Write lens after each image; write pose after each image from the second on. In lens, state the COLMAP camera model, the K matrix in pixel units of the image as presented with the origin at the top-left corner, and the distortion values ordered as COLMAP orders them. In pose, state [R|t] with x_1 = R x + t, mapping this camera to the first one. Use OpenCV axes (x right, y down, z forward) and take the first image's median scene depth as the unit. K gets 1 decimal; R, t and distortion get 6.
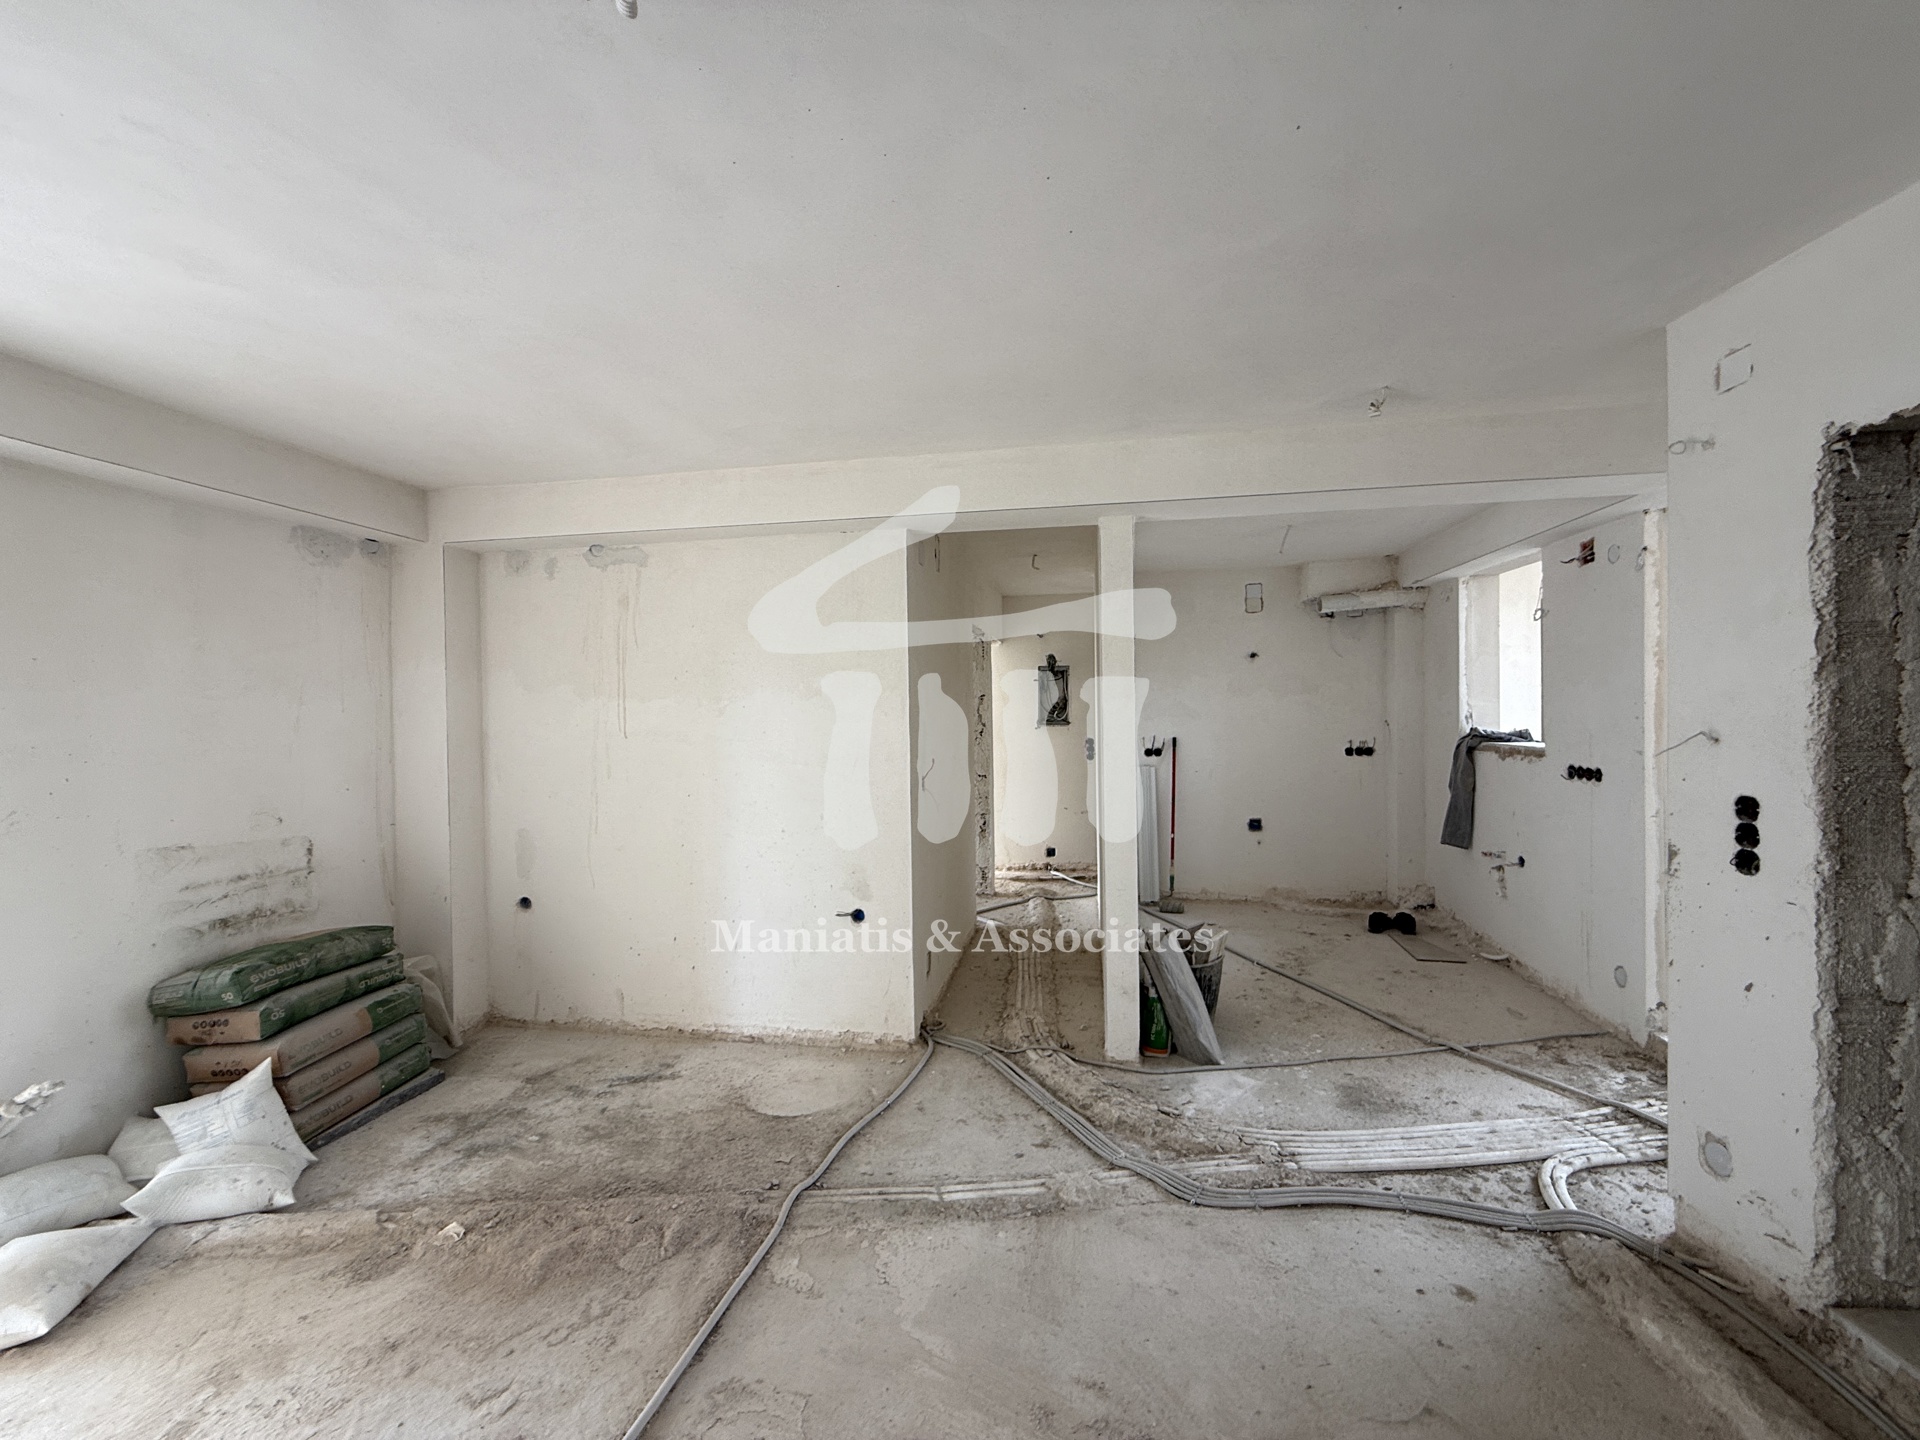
lens RADIAL K [[762.6, 0, 956.2], [0, 762.6, 718.3], [0, 0, 1]] dist [-0.001270, 0.000327]
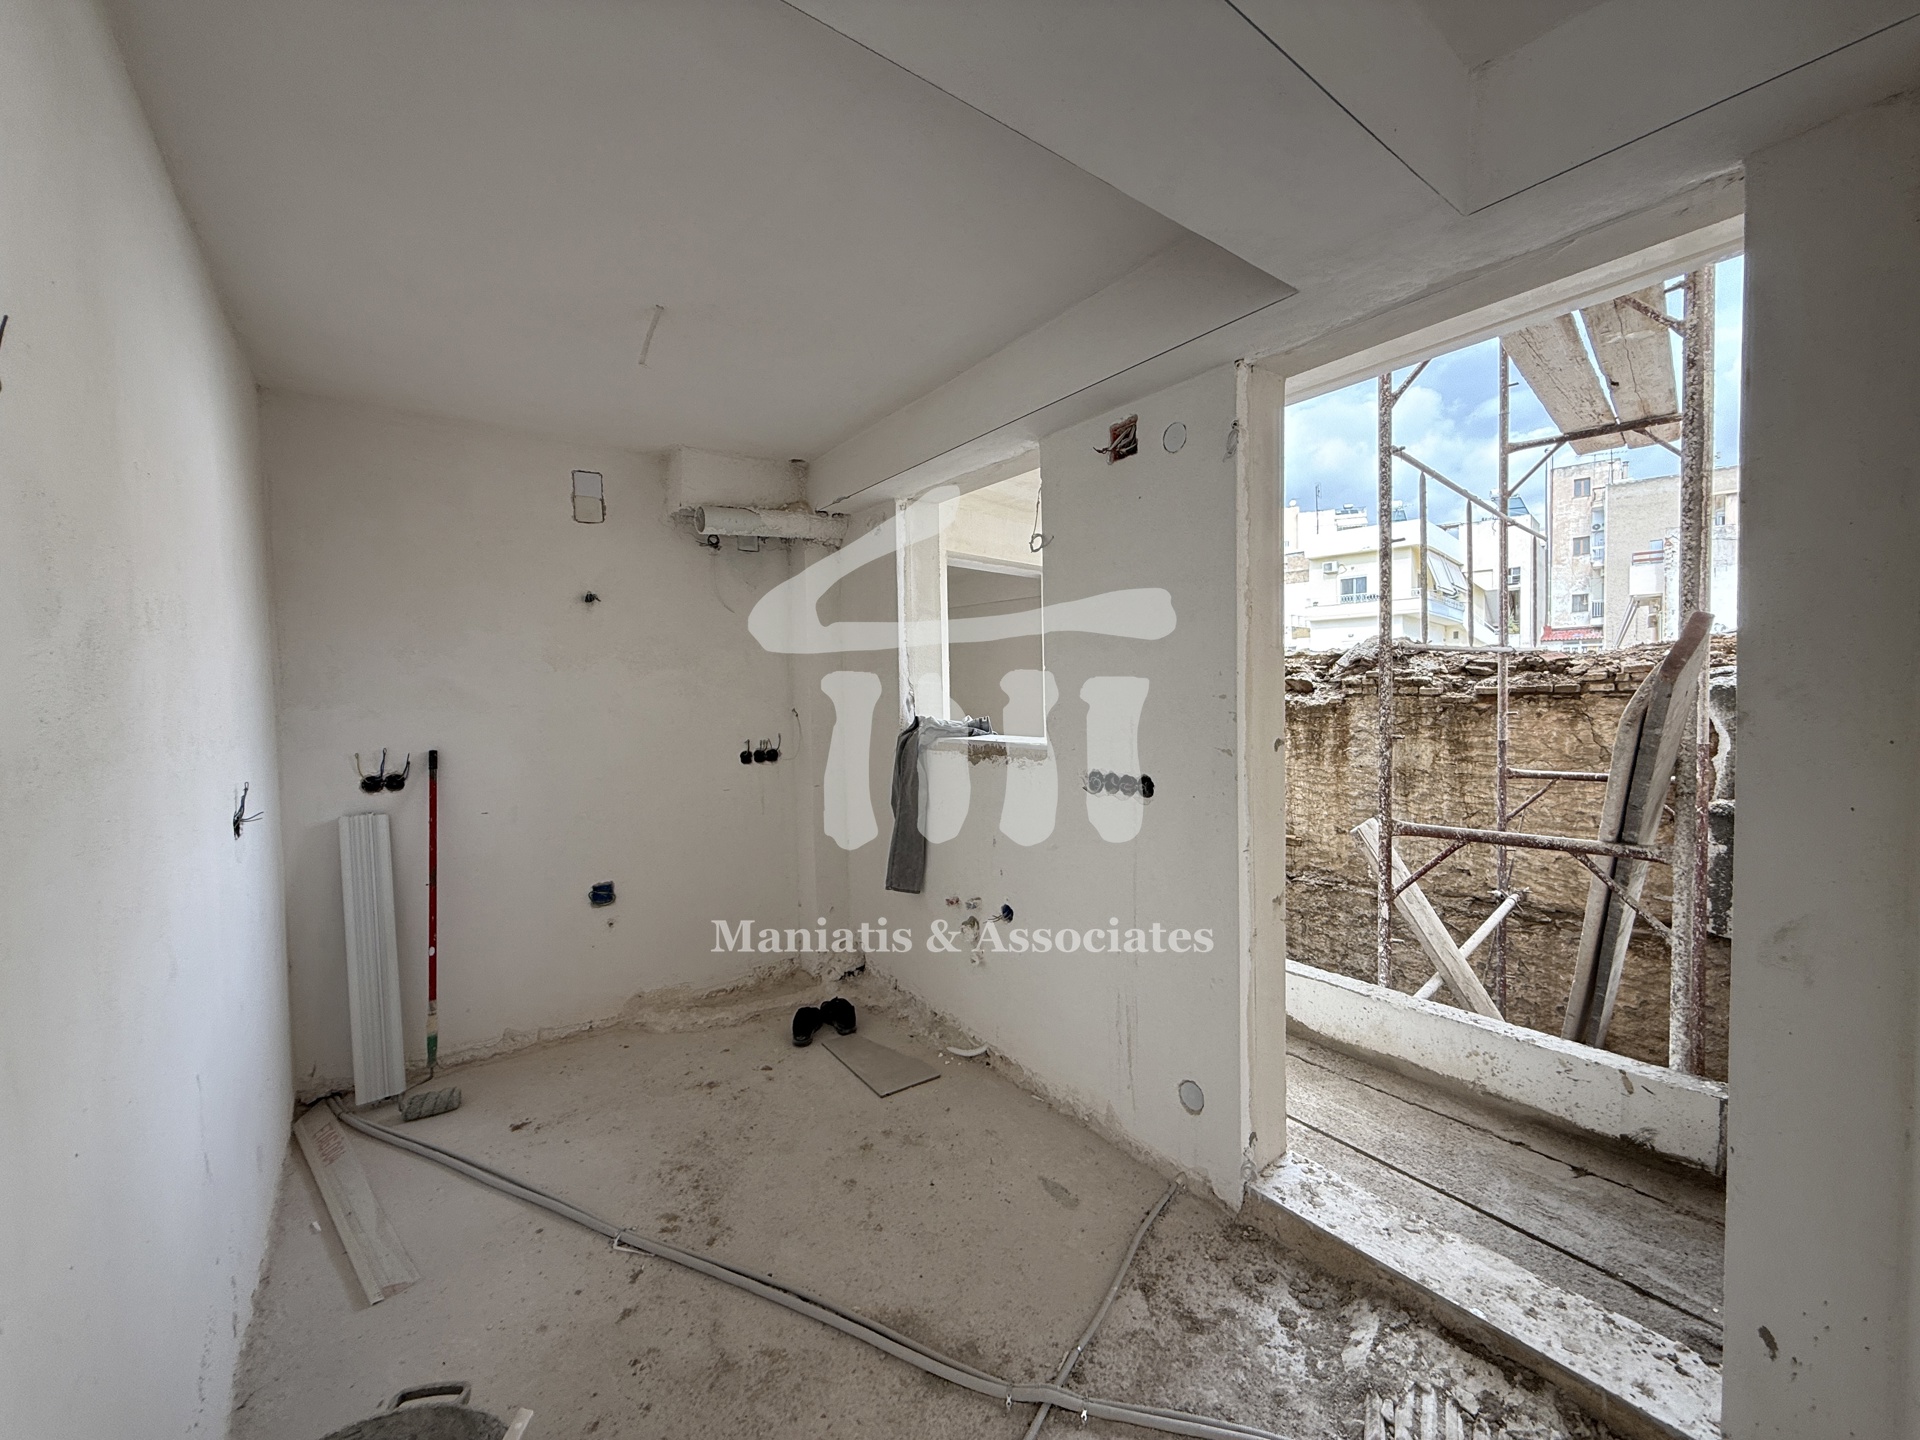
lens RADIAL K [[762.6, 0, 950.8], [0, 762.6, 722.6], [0, 0, 1]] dist [-0.001270, 0.000327]
pose [[0.688475, -0.031542, 0.724574, 0.290861], [0.018630, 0.999493, 0.025808, 0.000463], [-0.725021, -0.004270, 0.688714, 0.750889]]
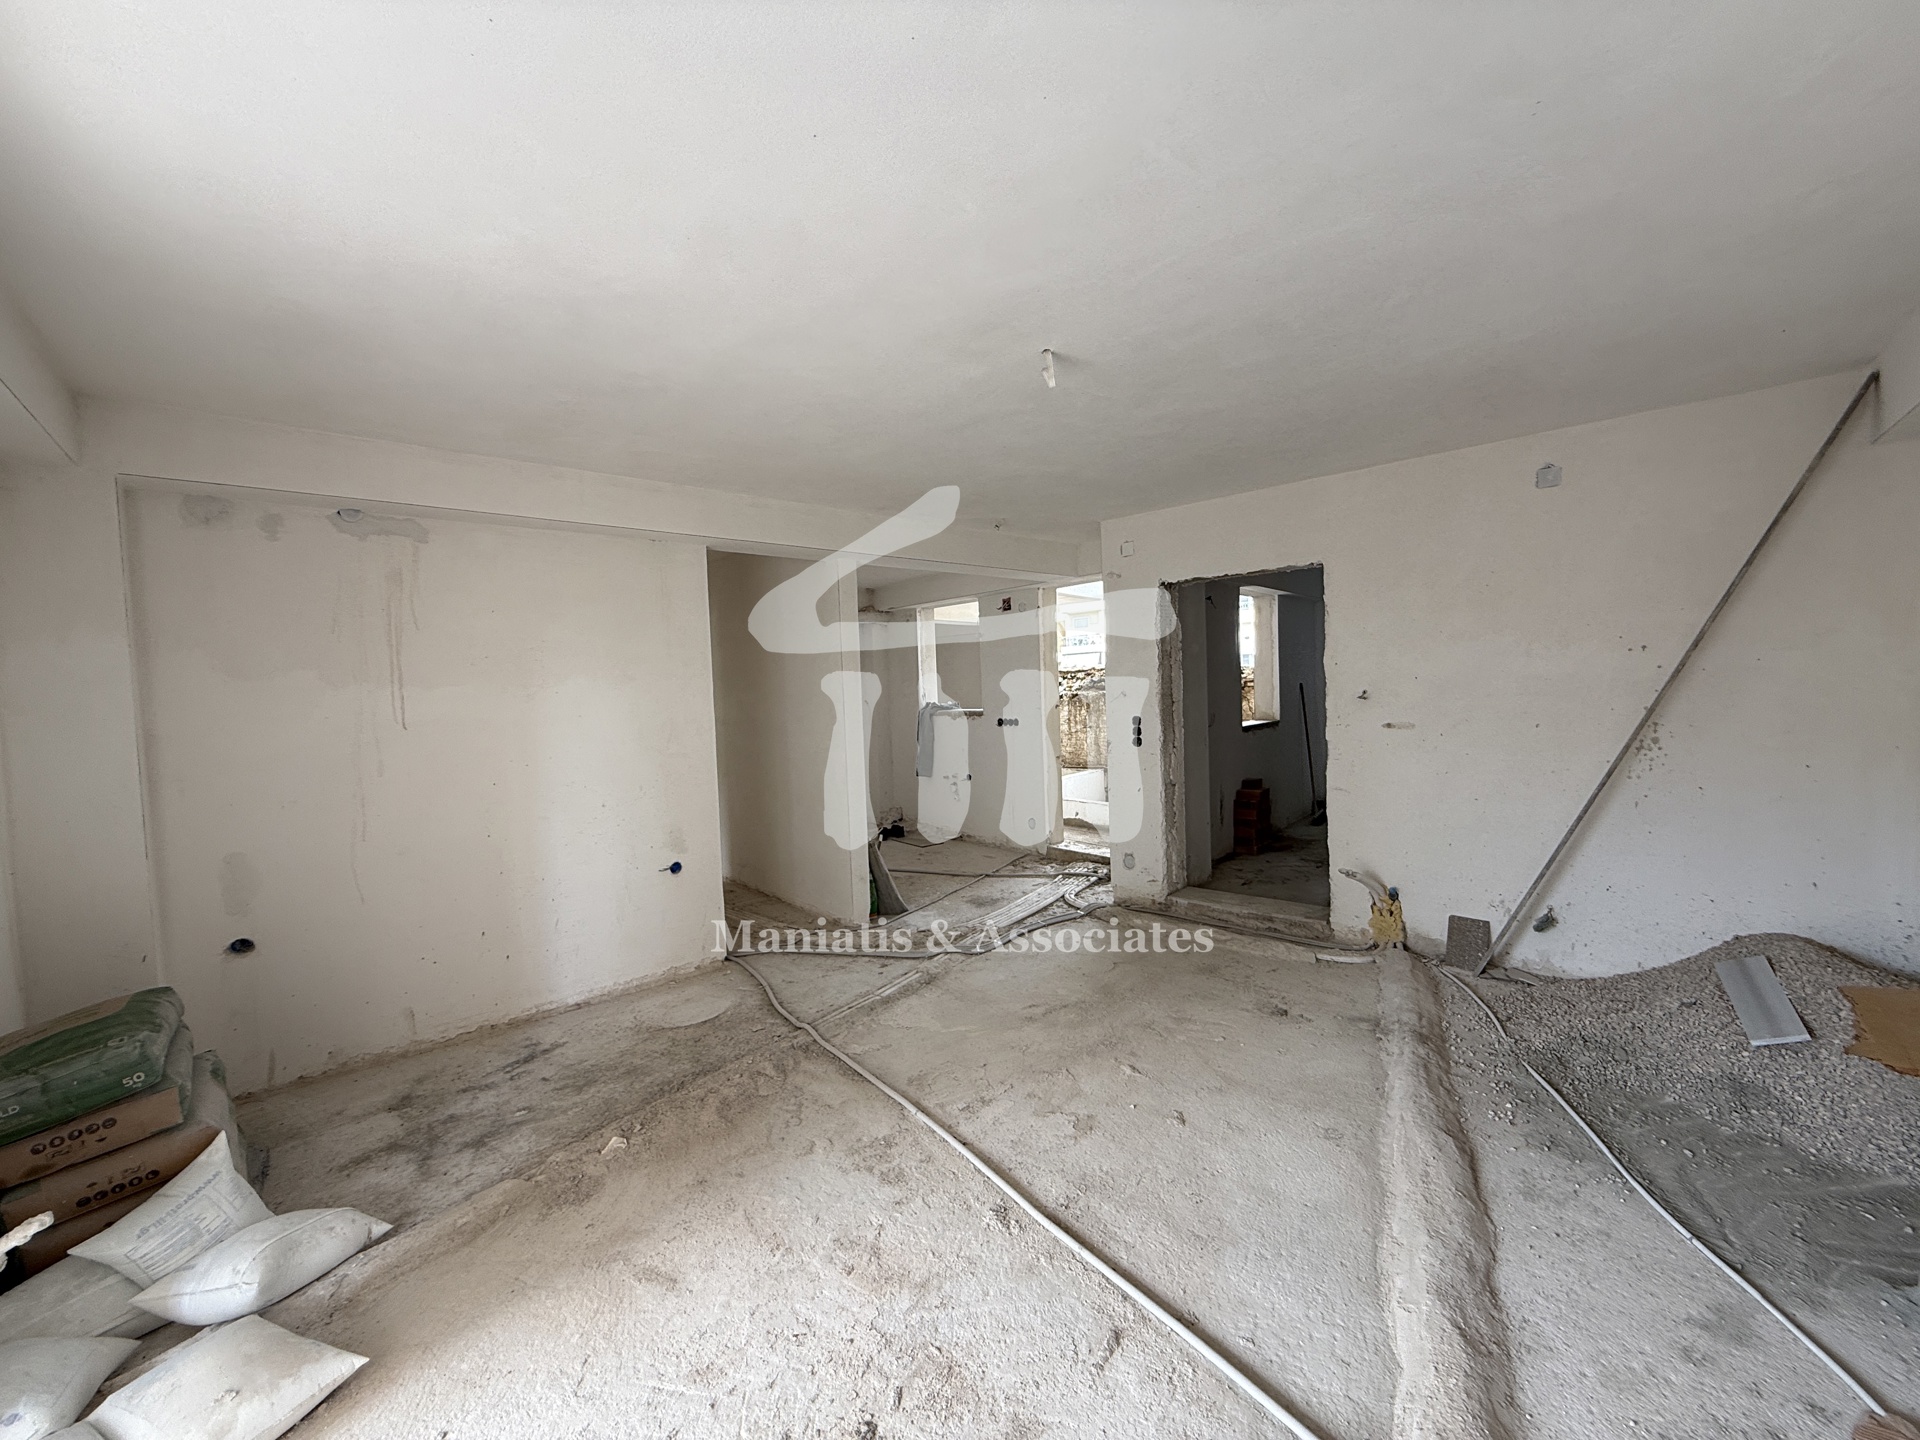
lens RADIAL K [[762.6, 0, 954.4], [0, 762.6, 715.8], [0, 0, 1]] dist [-0.001270, 0.000327]
pose [[0.626428, -0.037294, 0.778586, -0.824130], [0.034661, 0.999200, 0.019974, 0.016225], [-0.778708, 0.014474, 0.627219, -0.085663]]
